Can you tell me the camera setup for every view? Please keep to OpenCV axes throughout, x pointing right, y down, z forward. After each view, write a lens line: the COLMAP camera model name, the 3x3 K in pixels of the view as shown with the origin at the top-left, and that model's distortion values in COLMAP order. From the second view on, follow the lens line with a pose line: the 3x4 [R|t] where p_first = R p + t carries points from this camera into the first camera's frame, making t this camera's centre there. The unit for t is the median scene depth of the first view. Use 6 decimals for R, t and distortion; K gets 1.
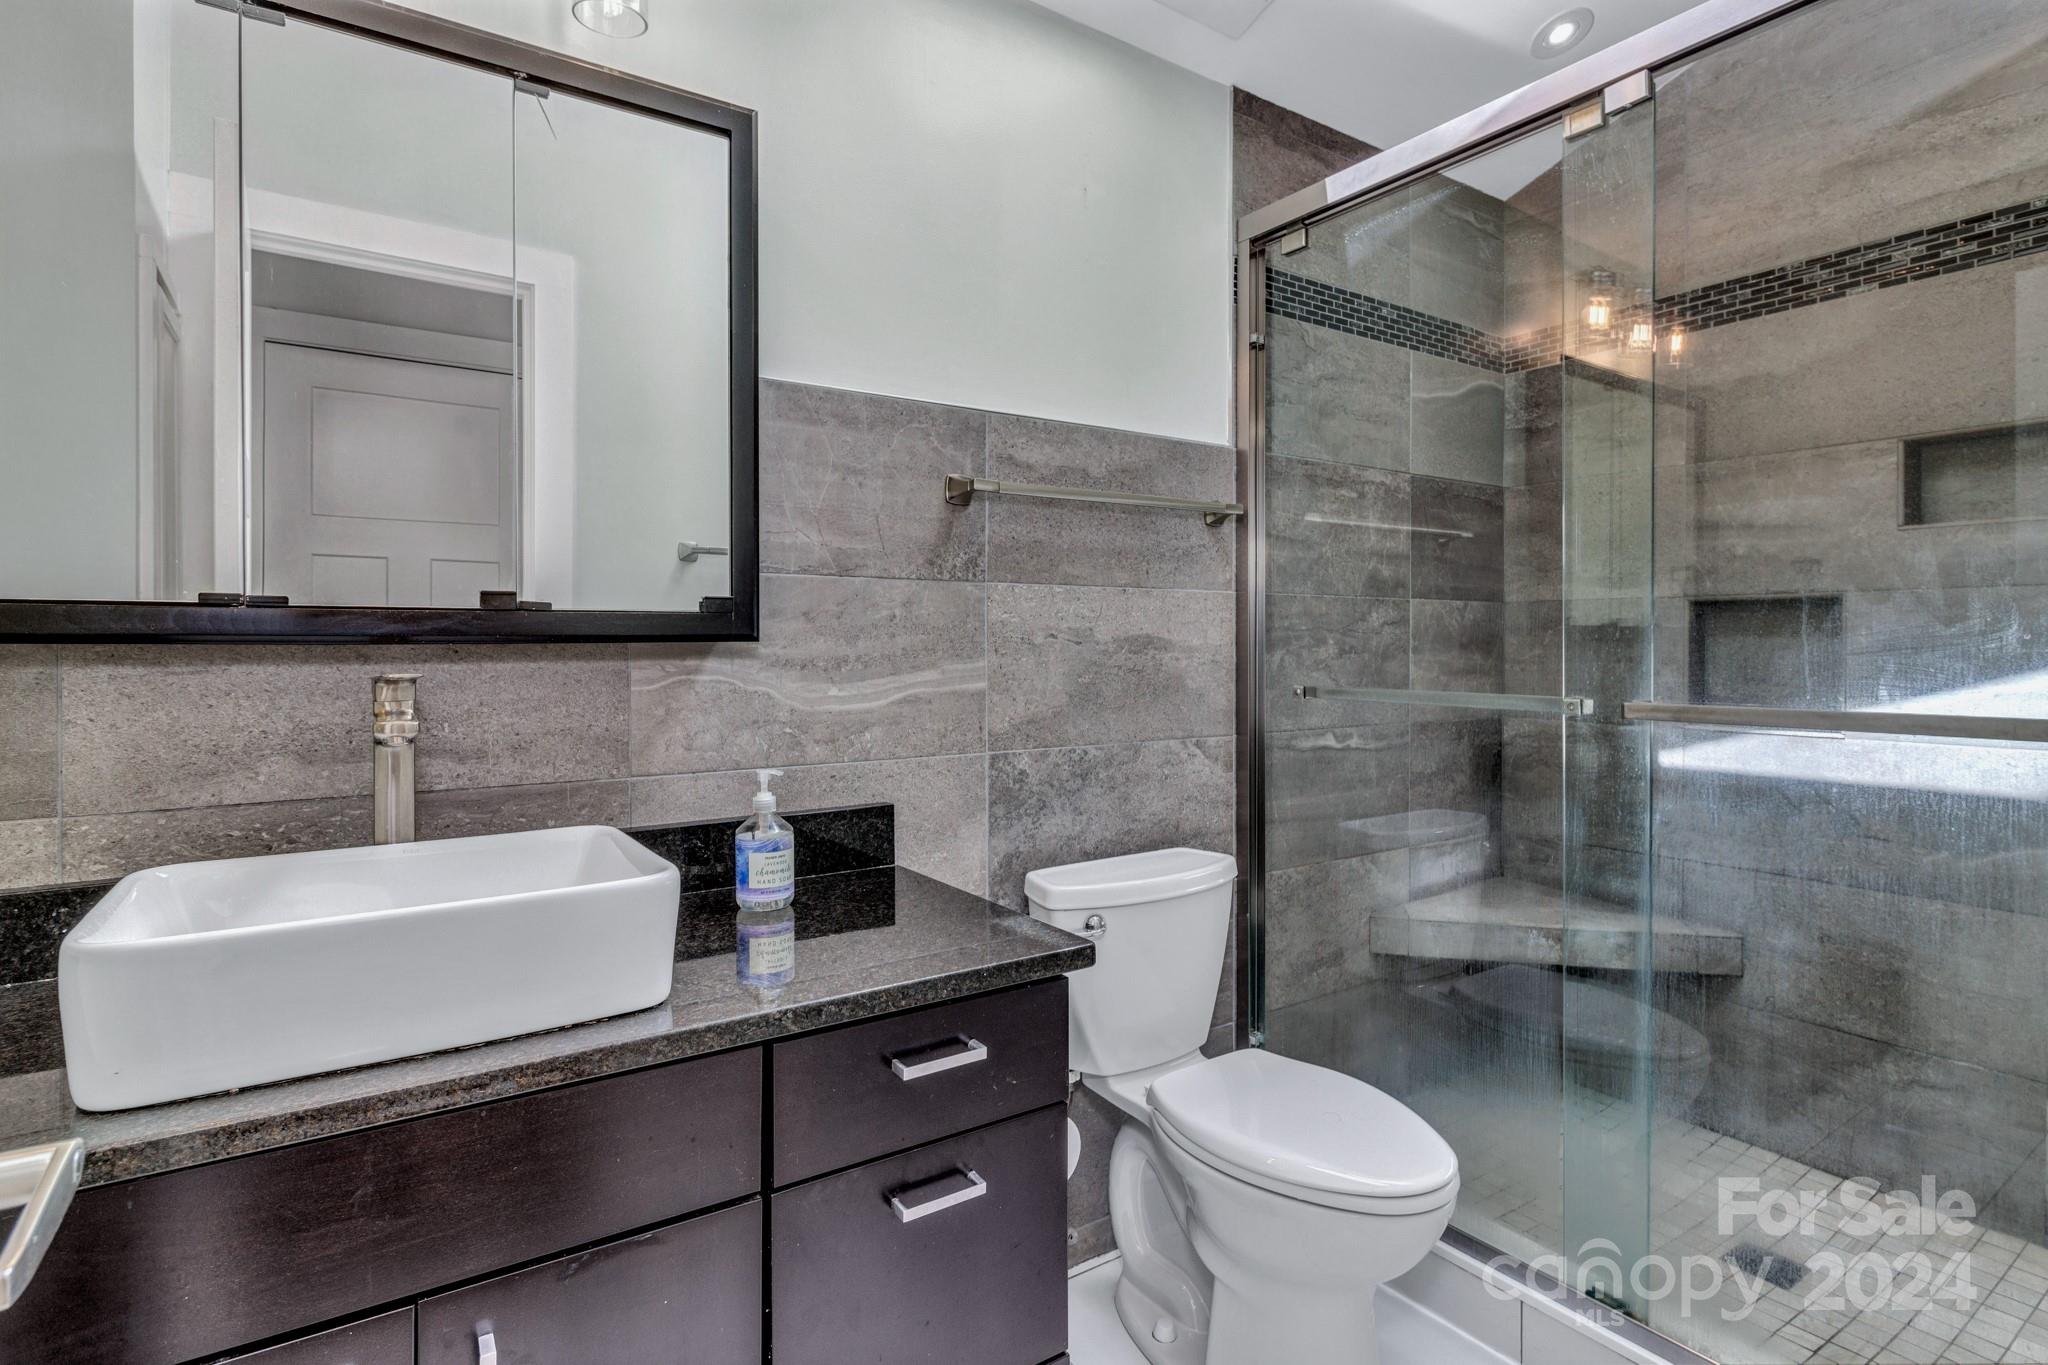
lens RADIAL K [[1021.5, 0, 1020.7], [0, 1021.5, 644.8], [0, 0, 1]] dist [0.000111, -0.000642]
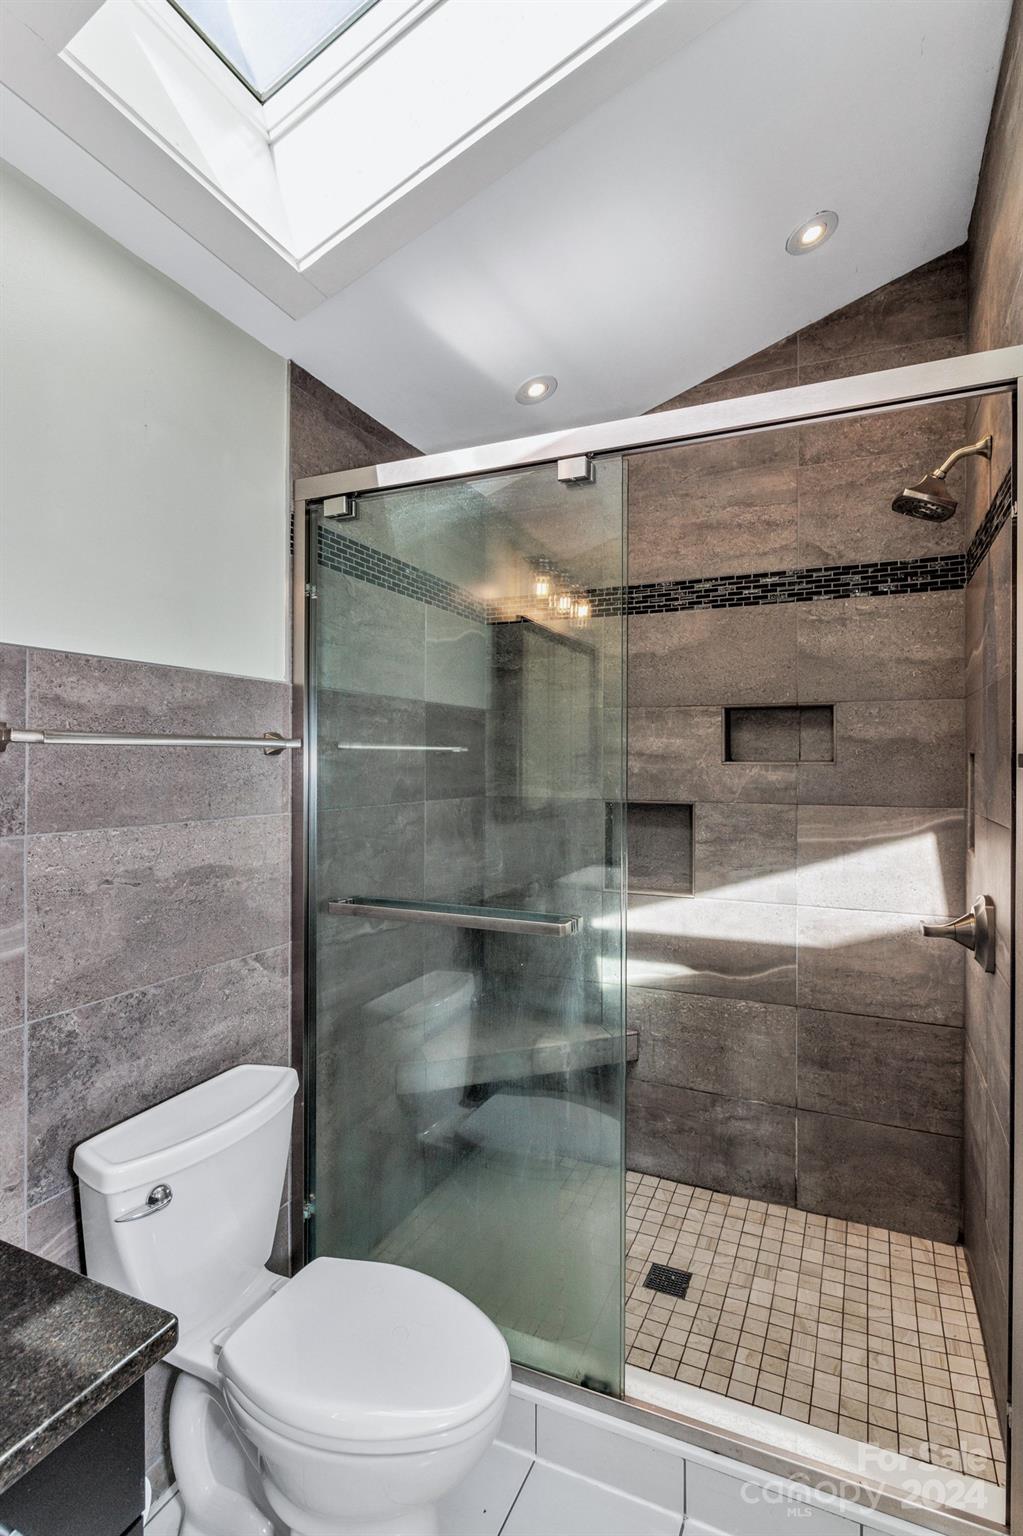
lens RADIAL K [[766.2, 0, 530.8], [0, 766.2, 761.4], [0, 0, 1]] dist [0.000111, -0.000642]
pose [[0.845400, 0.004026, 0.534118, -0.015373], [-0.000112, 0.999973, -0.007361, -0.103225], [-0.534133, 0.006163, 0.845378, 0.155760]]
